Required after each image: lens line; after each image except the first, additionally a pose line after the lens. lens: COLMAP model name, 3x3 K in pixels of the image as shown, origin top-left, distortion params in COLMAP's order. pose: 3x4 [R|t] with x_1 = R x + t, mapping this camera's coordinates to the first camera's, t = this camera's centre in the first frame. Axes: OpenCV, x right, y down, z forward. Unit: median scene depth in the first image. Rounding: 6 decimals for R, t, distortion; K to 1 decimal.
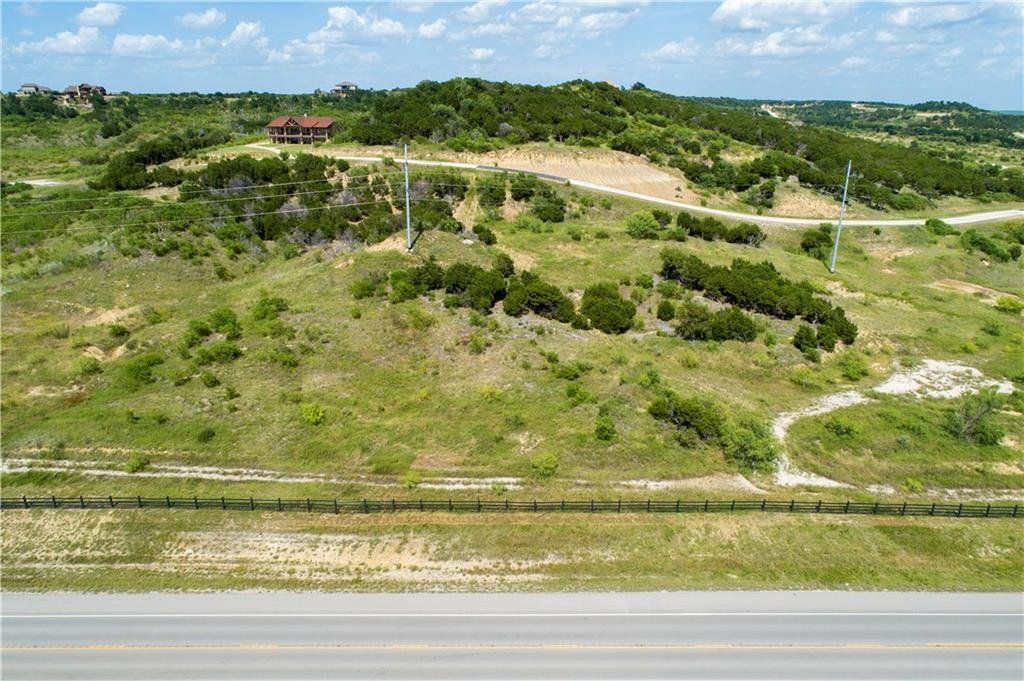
lens RADIAL K [[685.0, 0, 507.1], [0, 685.0, 342.4], [0, 0, 1]] dist [-0.009399, 0.007454]
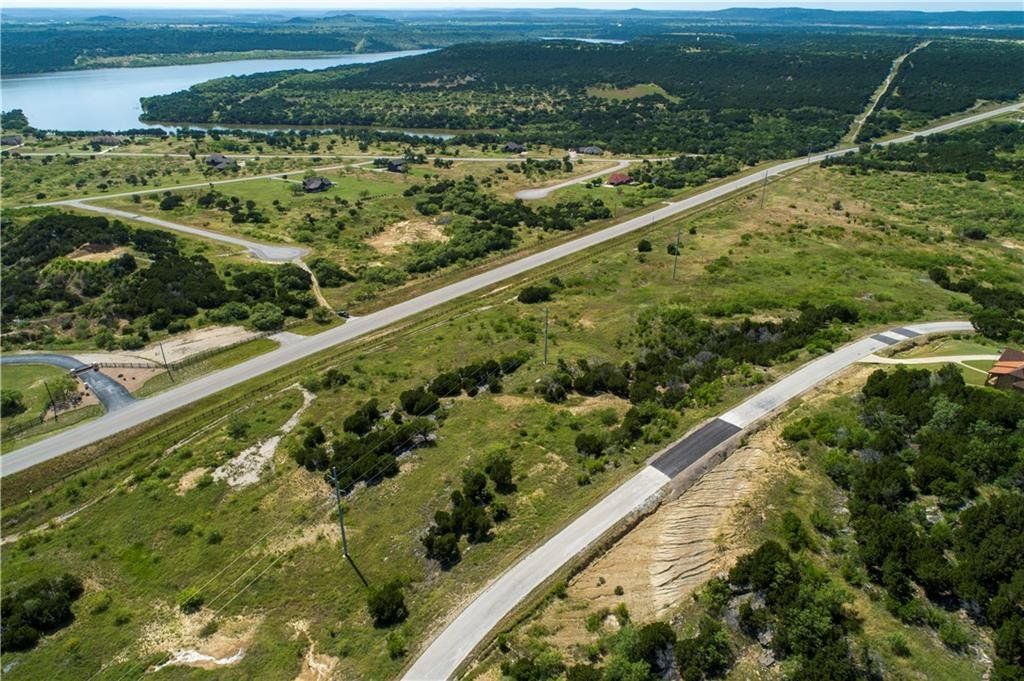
lens RADIAL K [[685.0, 0, 512.7], [0, 685.0, 340.4], [0, 0, 1]] dist [-0.009399, 0.007454]
pose [[-0.649163, 0.327333, -0.686615, 1.158722], [-0.254645, 0.757064, 0.601673, -1.299384], [0.716759, 0.565427, -0.408105, 1.803897]]
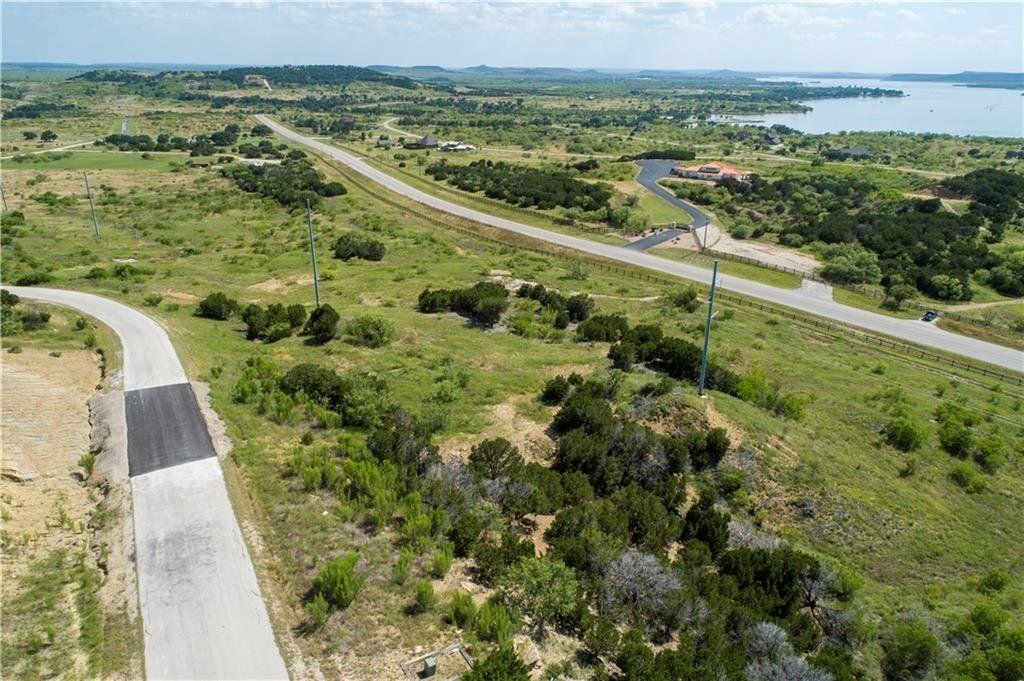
lens RADIAL K [[685.0, 0, 512.9], [0, 685.0, 337.2], [0, 0, 1]] dist [-0.009399, 0.007454]
pose [[-0.659223, -0.288189, 0.694530, -0.567386], [0.229435, 0.802507, 0.550765, -0.713958], [-0.716089, 0.522426, -0.462911, 1.646482]]
